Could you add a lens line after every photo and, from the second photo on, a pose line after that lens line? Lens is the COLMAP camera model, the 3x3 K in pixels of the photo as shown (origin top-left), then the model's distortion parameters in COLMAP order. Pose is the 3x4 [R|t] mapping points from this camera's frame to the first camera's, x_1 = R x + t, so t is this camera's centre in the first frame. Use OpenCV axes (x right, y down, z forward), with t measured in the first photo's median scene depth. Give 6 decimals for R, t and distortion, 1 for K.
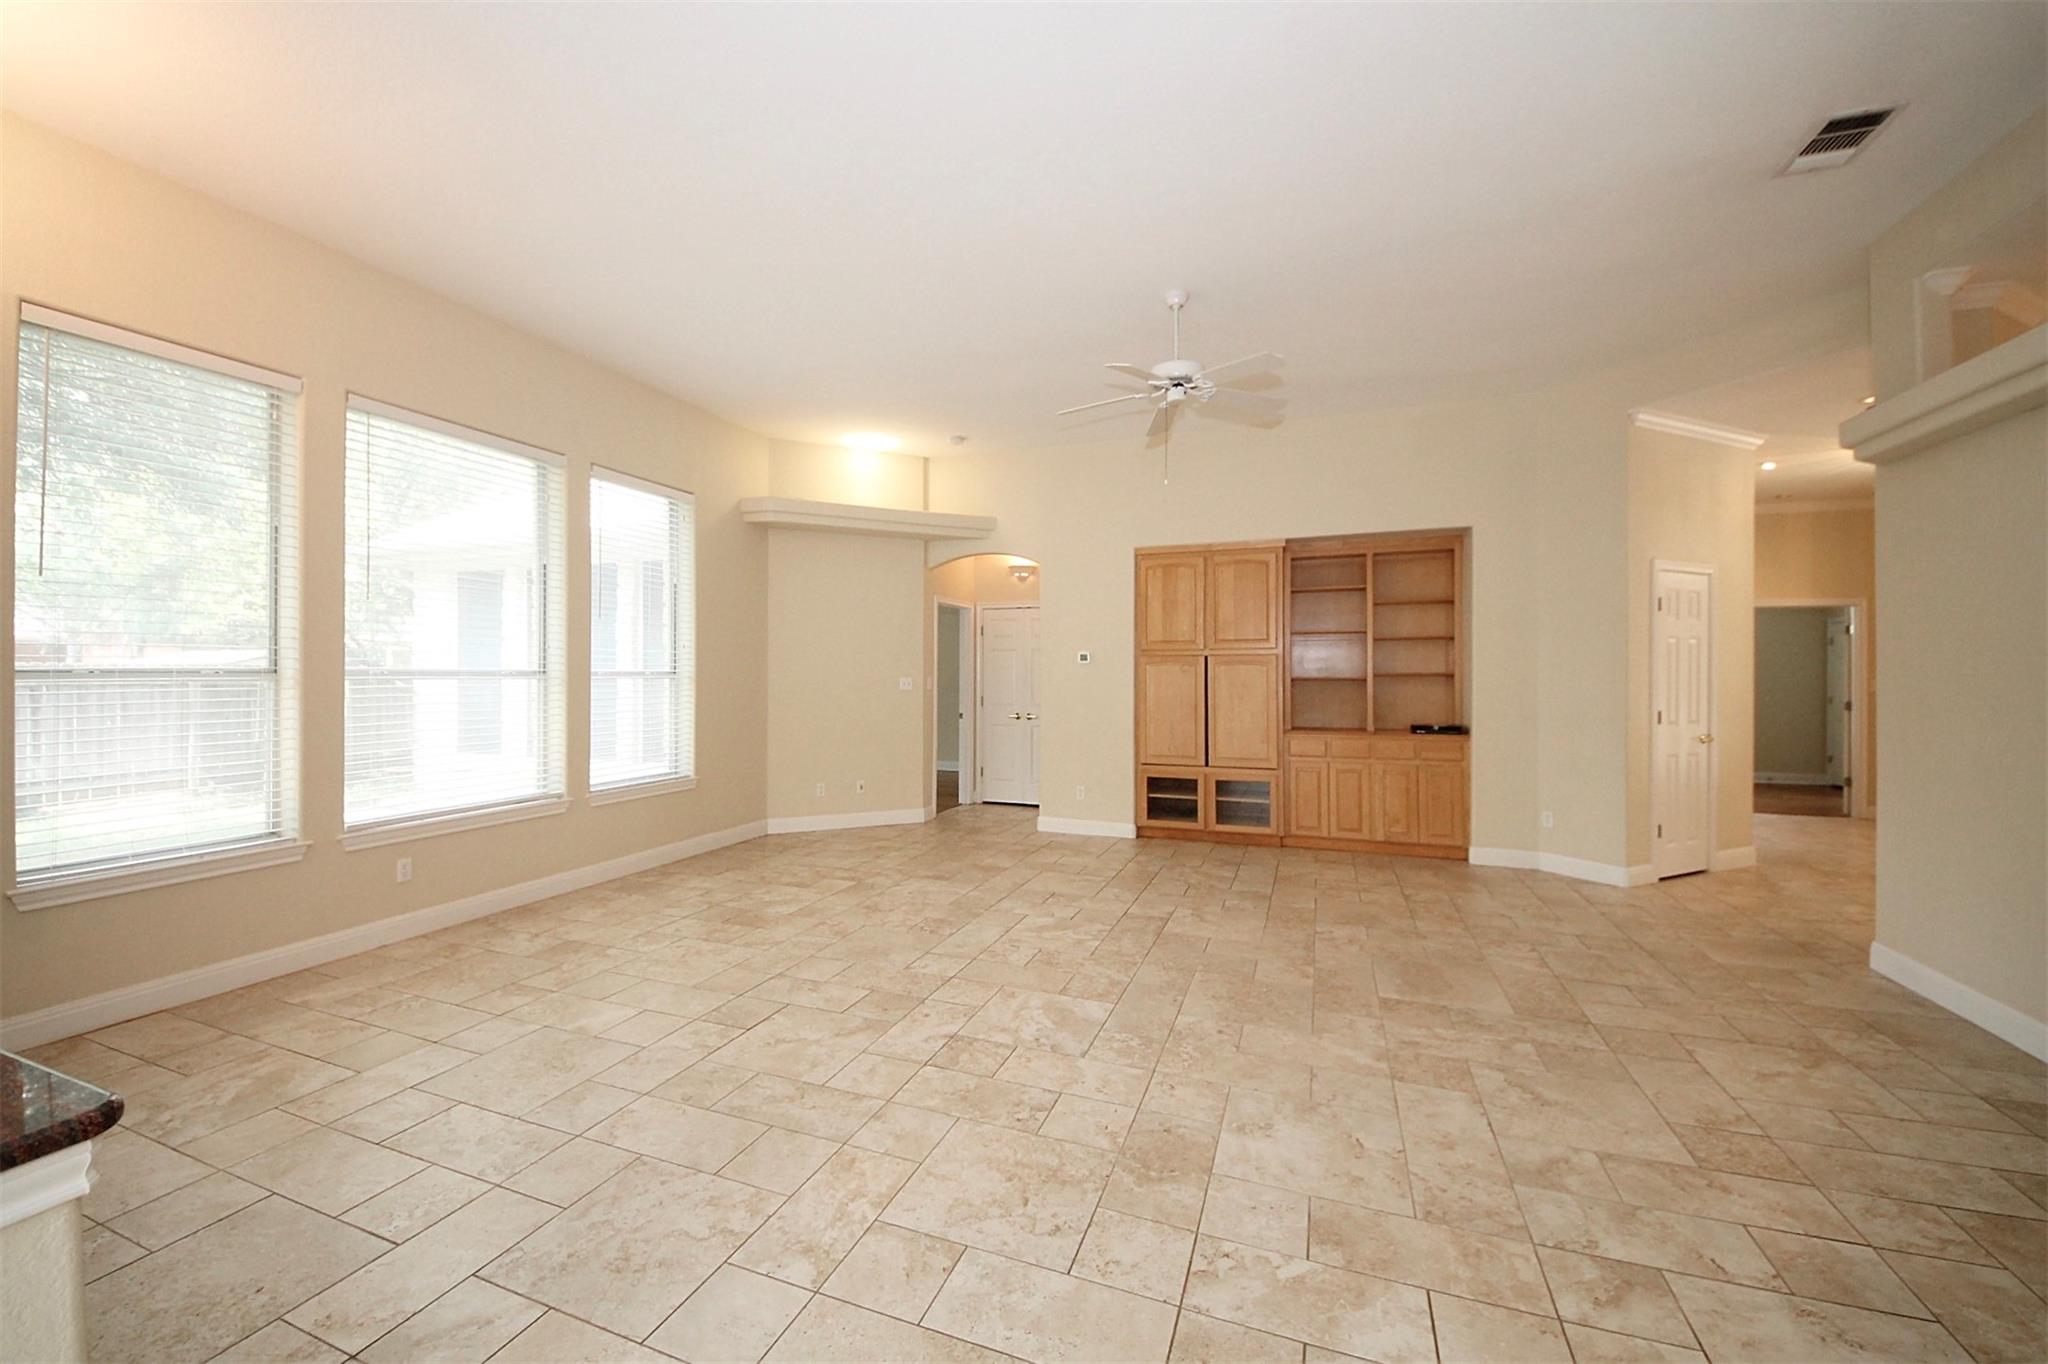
lens RADIAL K [[802.1, 0, 1021.8], [0, 802.1, 677.0], [0, 0, 1]] dist [-0.000231, -0.000234]
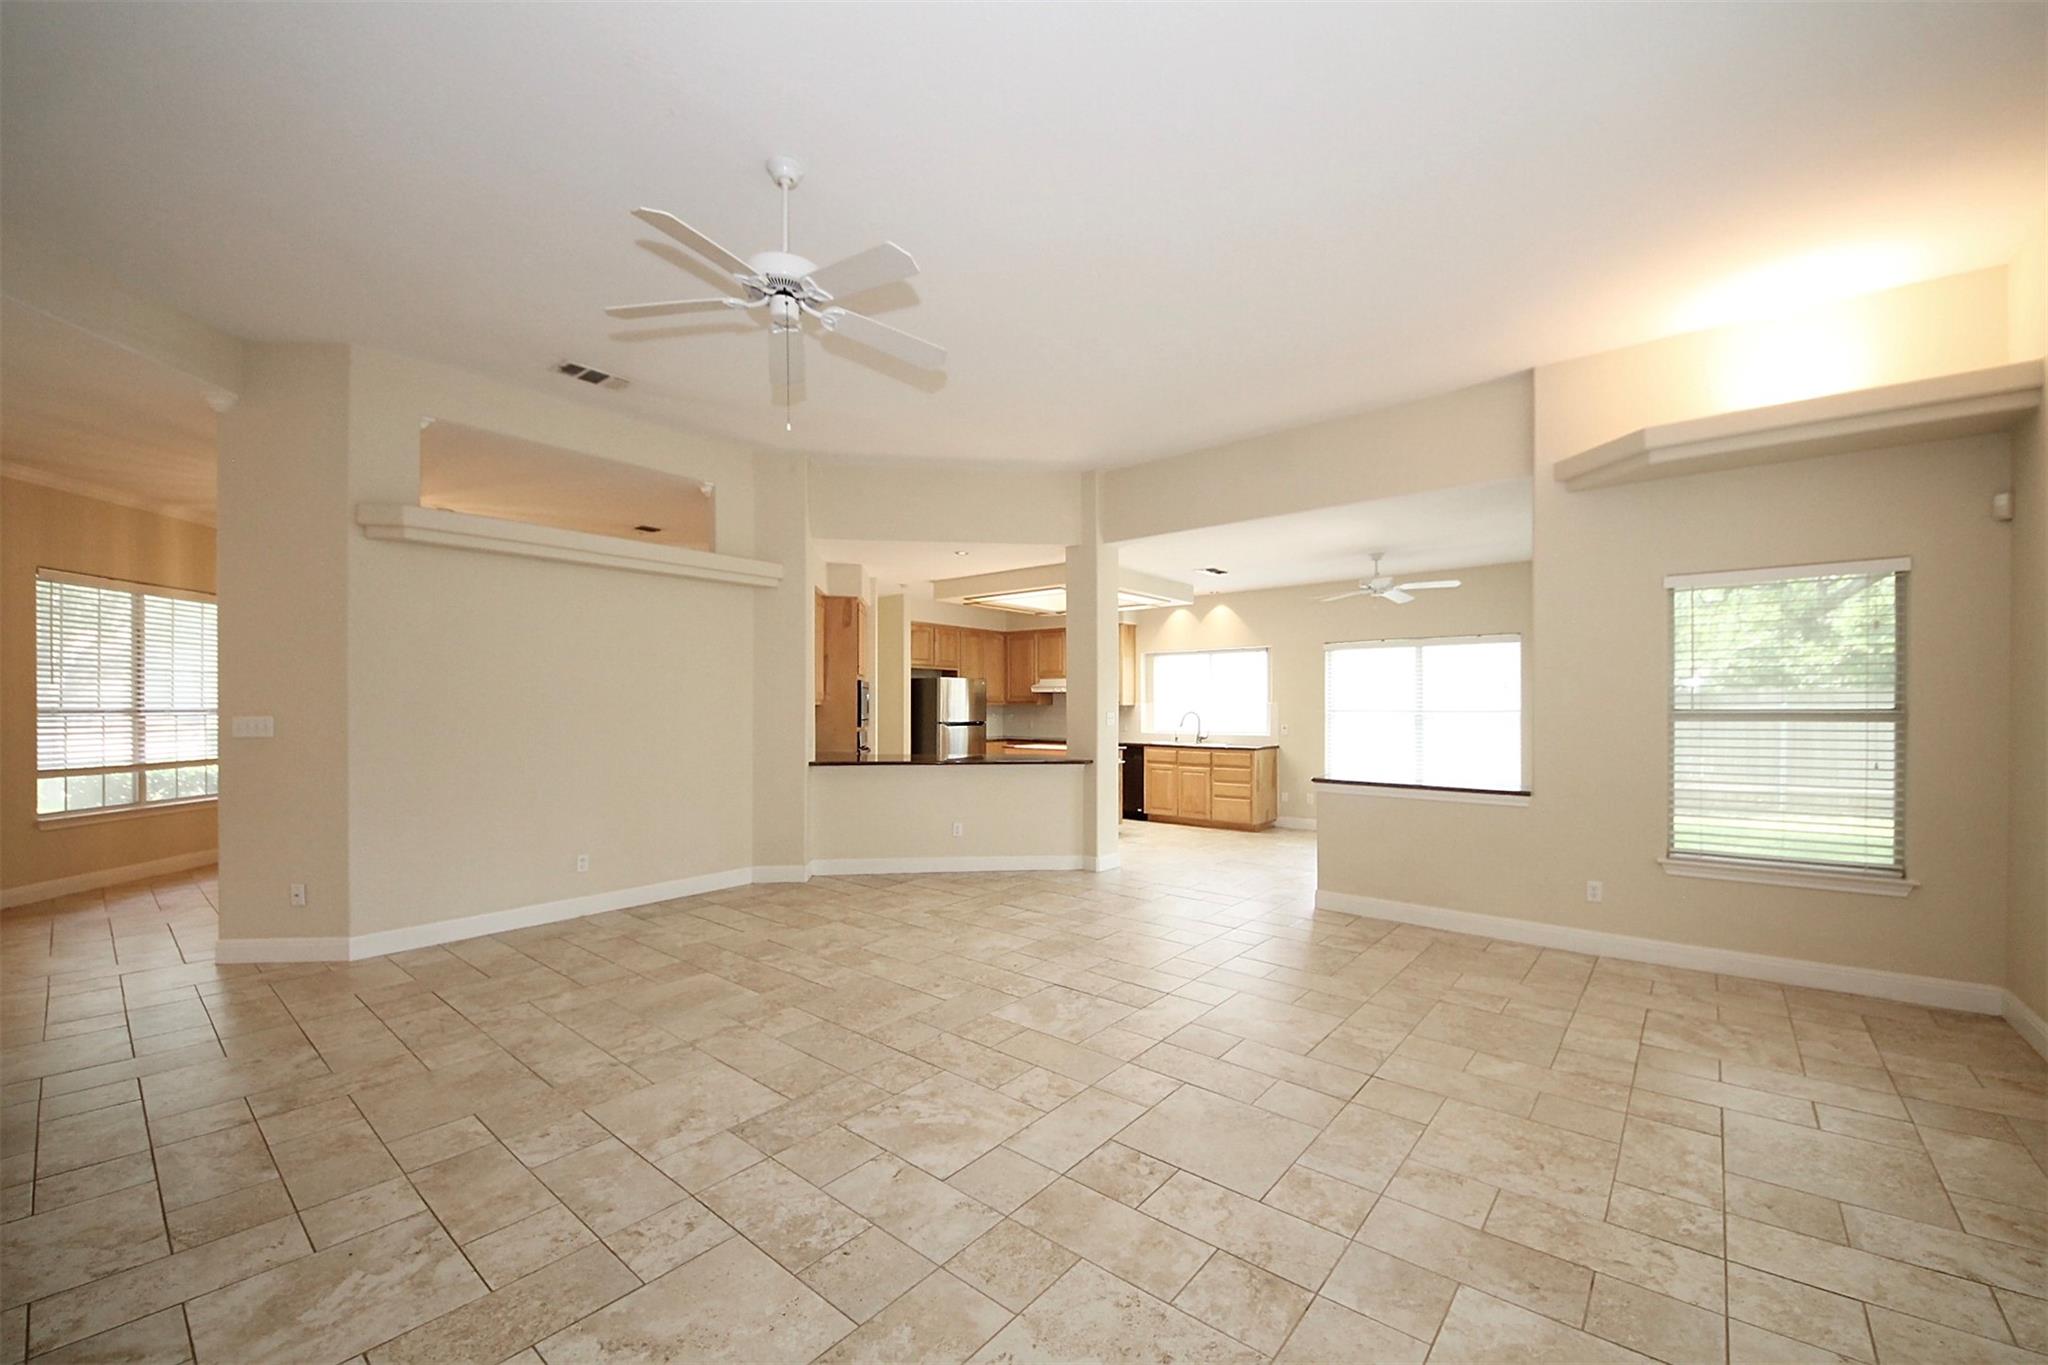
lens RADIAL K [[802.1, 0, 1038.3], [0, 802.1, 699.6], [0, 0, 1]] dist [-0.000231, -0.000234]
pose [[-0.948417, 0.001274, 0.317023, -0.293074], [0.000658, 0.999998, -0.002048, -0.015136], [-0.317025, -0.001734, -0.948416, 2.008910]]
